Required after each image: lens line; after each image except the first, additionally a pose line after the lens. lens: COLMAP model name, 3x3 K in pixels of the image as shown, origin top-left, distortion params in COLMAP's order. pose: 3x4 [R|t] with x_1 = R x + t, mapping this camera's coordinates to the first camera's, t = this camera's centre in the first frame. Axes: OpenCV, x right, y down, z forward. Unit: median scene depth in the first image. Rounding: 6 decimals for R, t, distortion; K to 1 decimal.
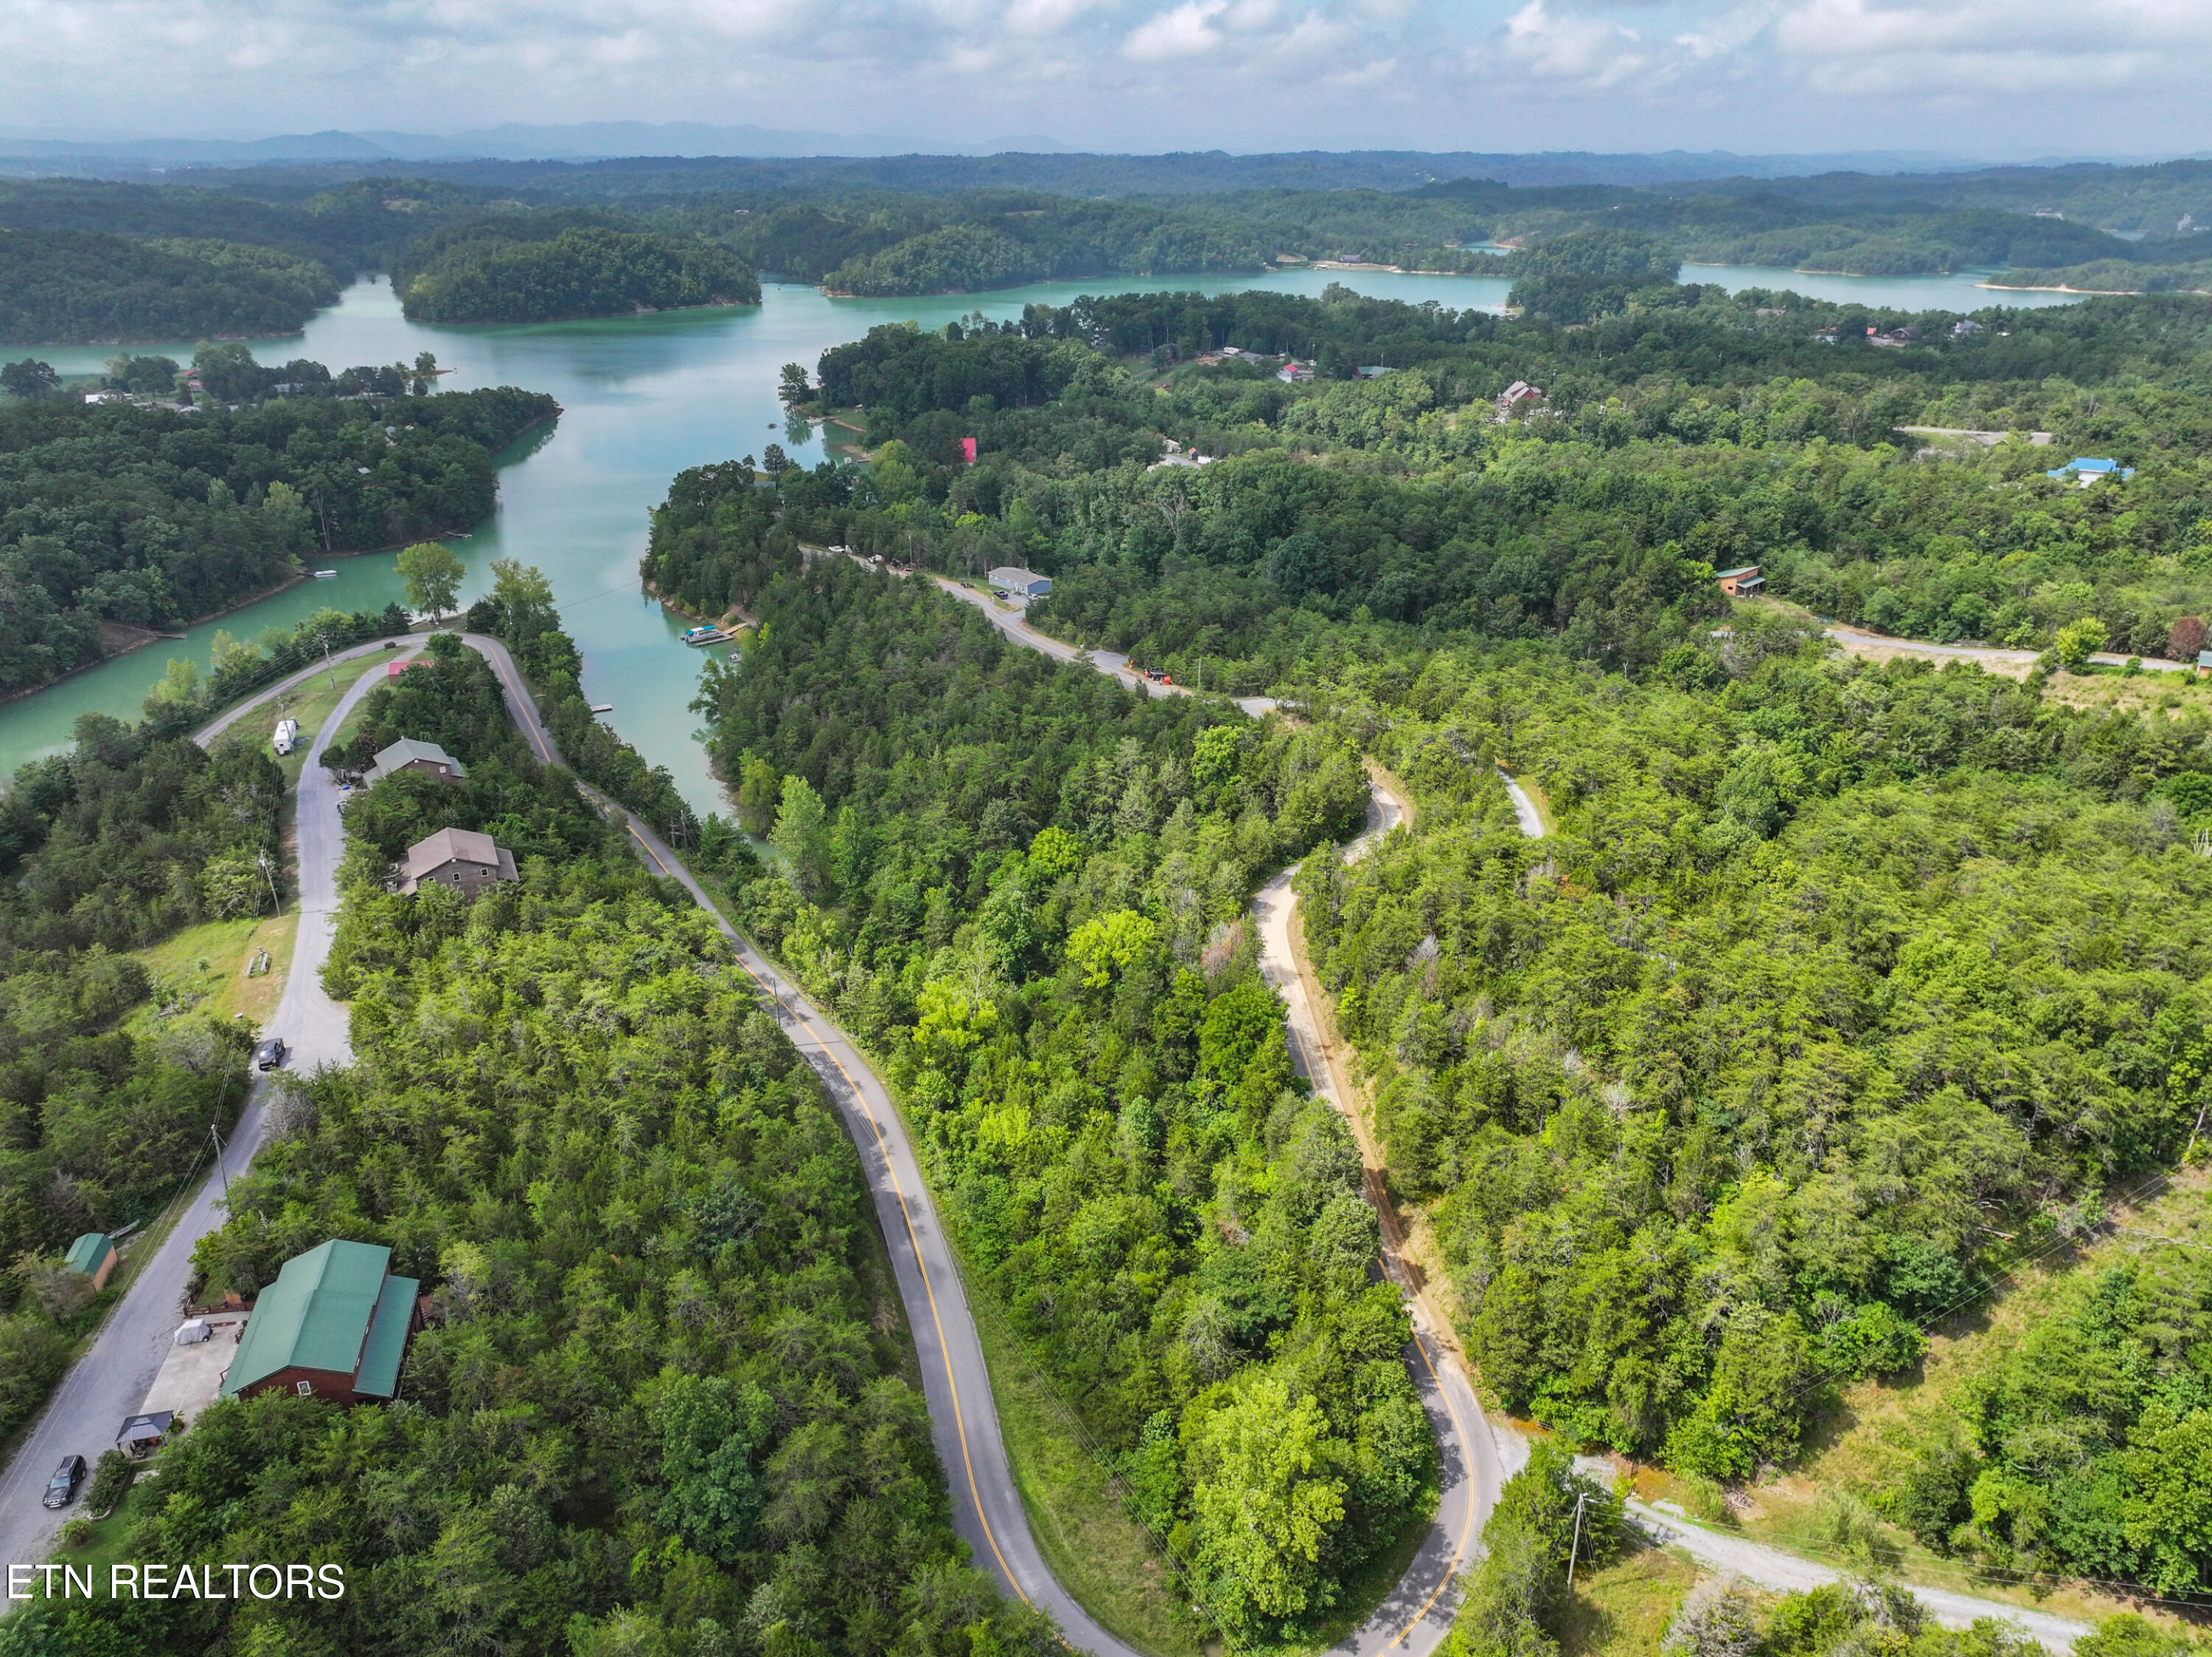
lens RADIAL K [[1559.0, 0, 1106.0], [0, 1559.0, 828.5], [0, 0, 1]] dist [-0.008712, 0.020258]
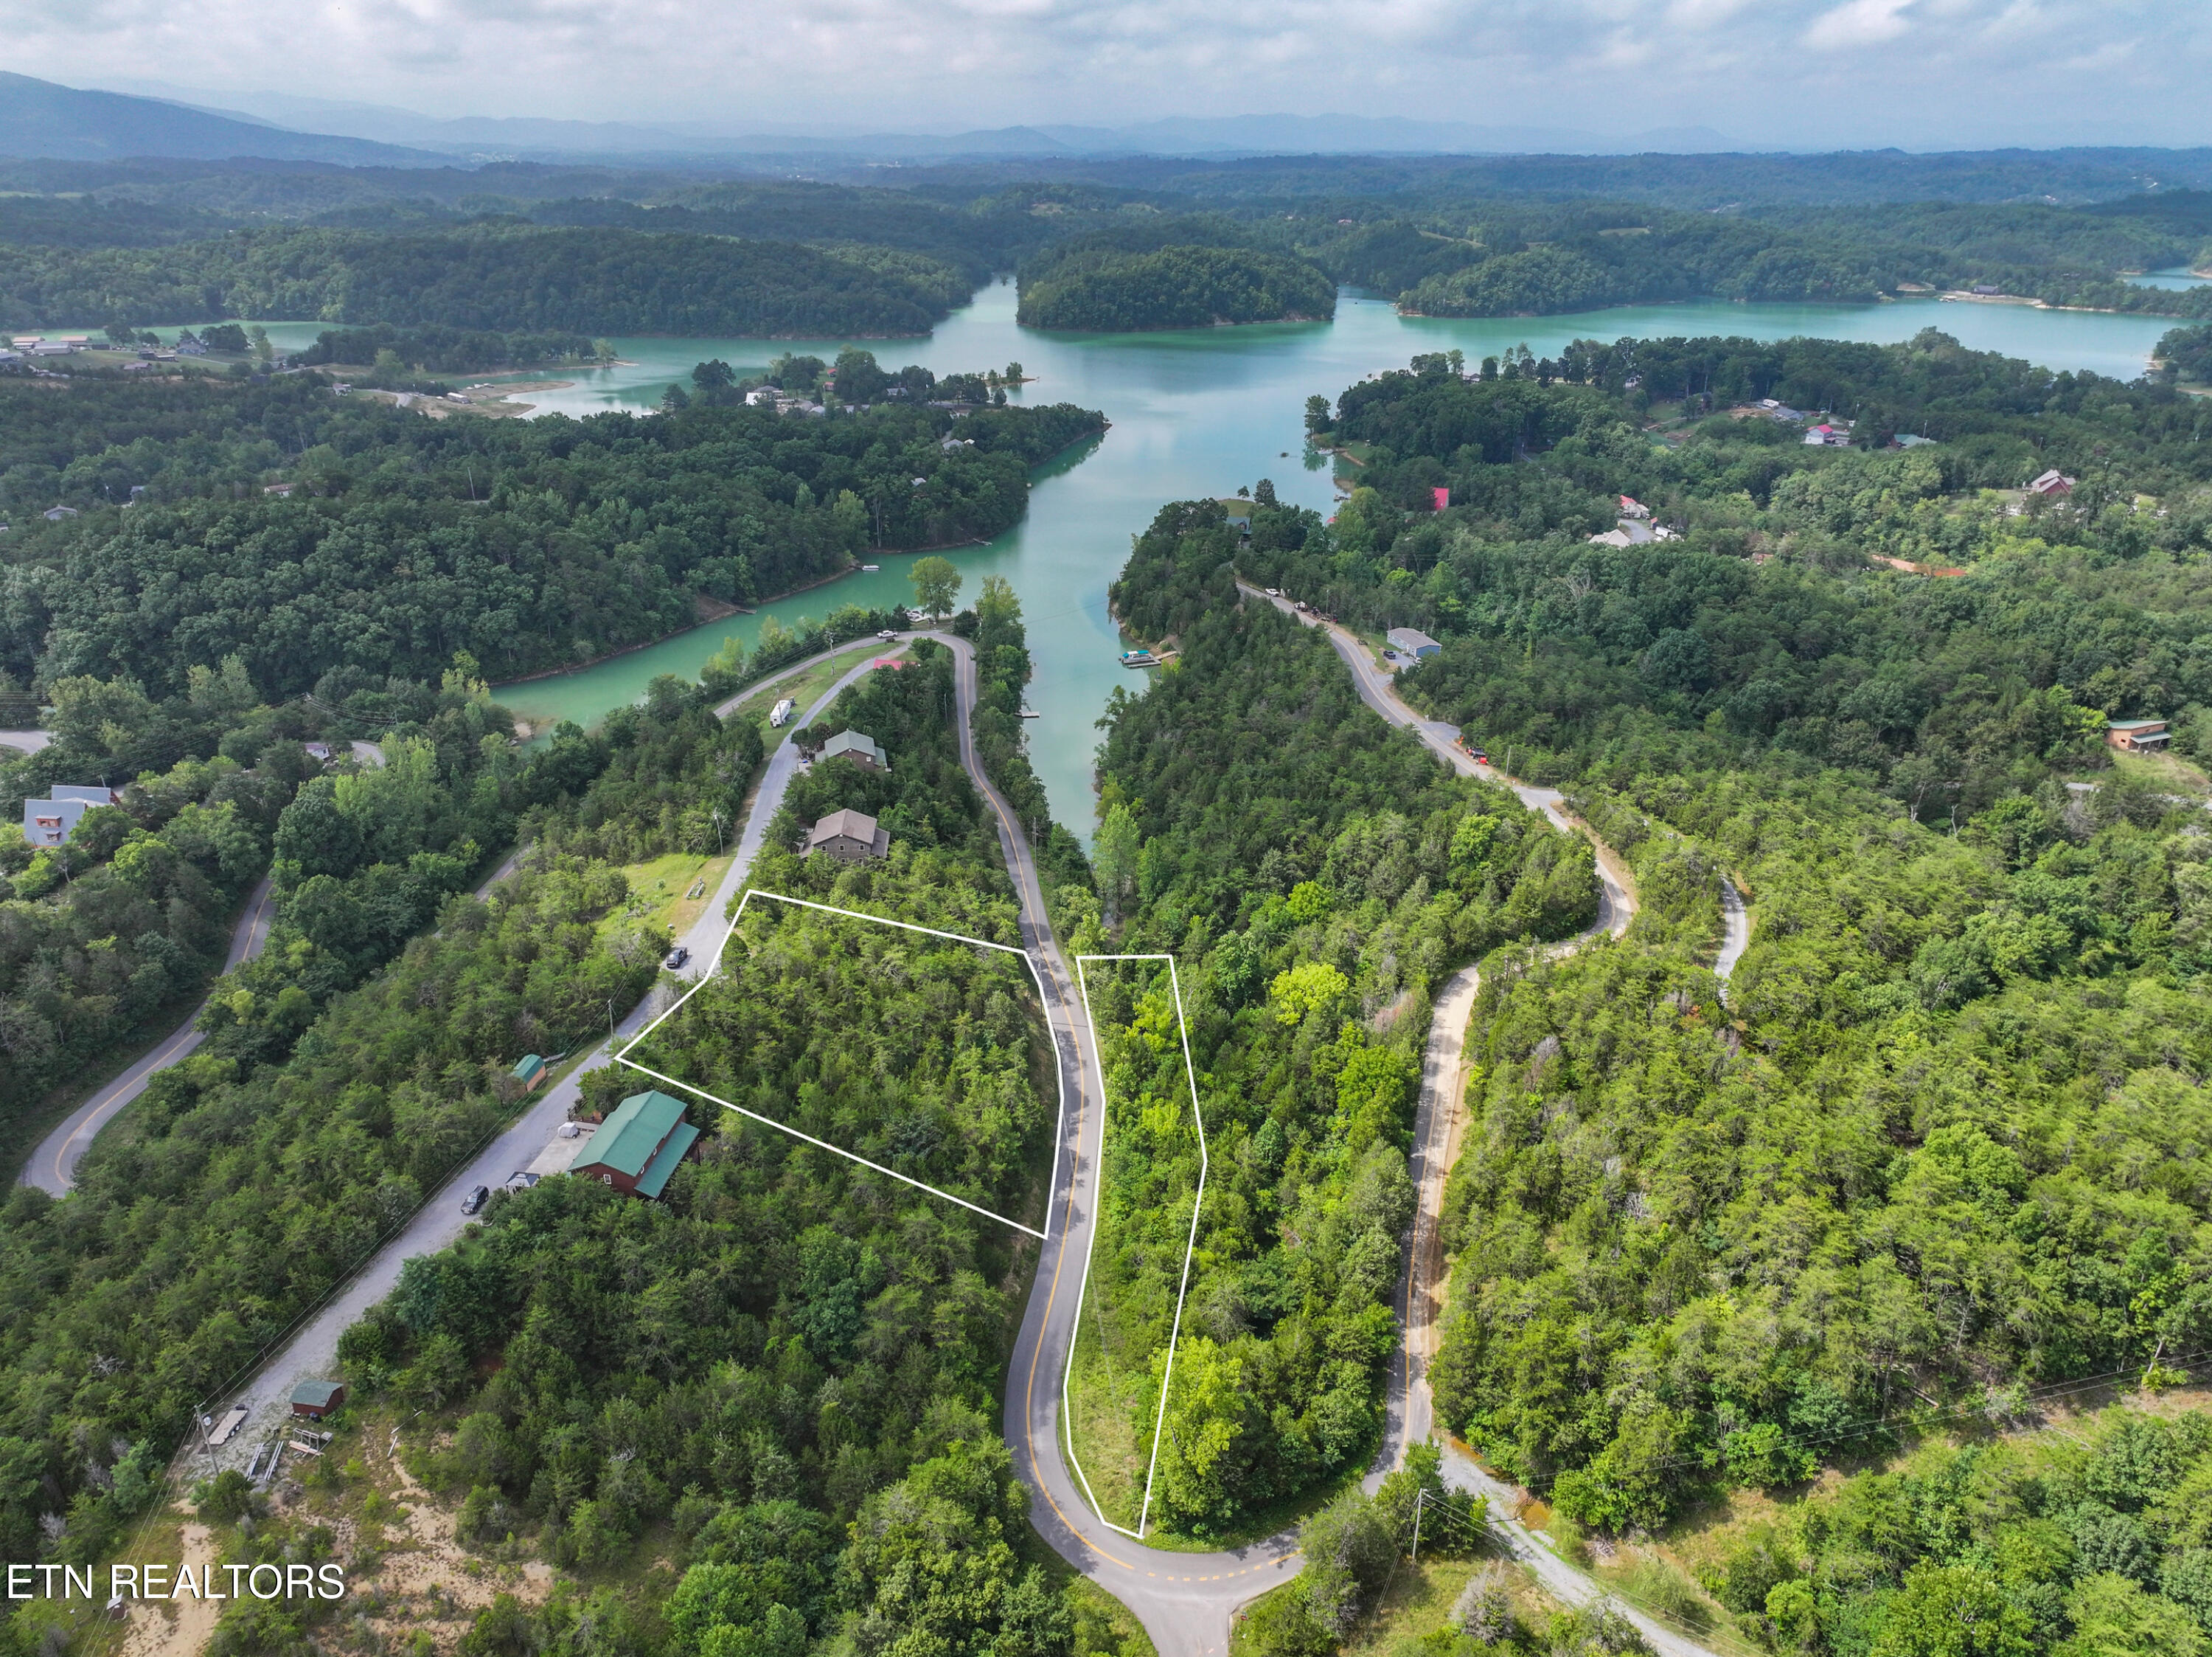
lens RADIAL K [[1551.6, 0, 1106.0], [0, 1551.6, 828.5], [0, 0, 1]] dist [0.002774, -0.000953]
pose [[0.929625, 0.151073, -0.336116, 0.159340], [-0.148579, 0.988340, 0.033288, -0.042845], [0.337226, 0.018994, 0.941232, -0.113643]]
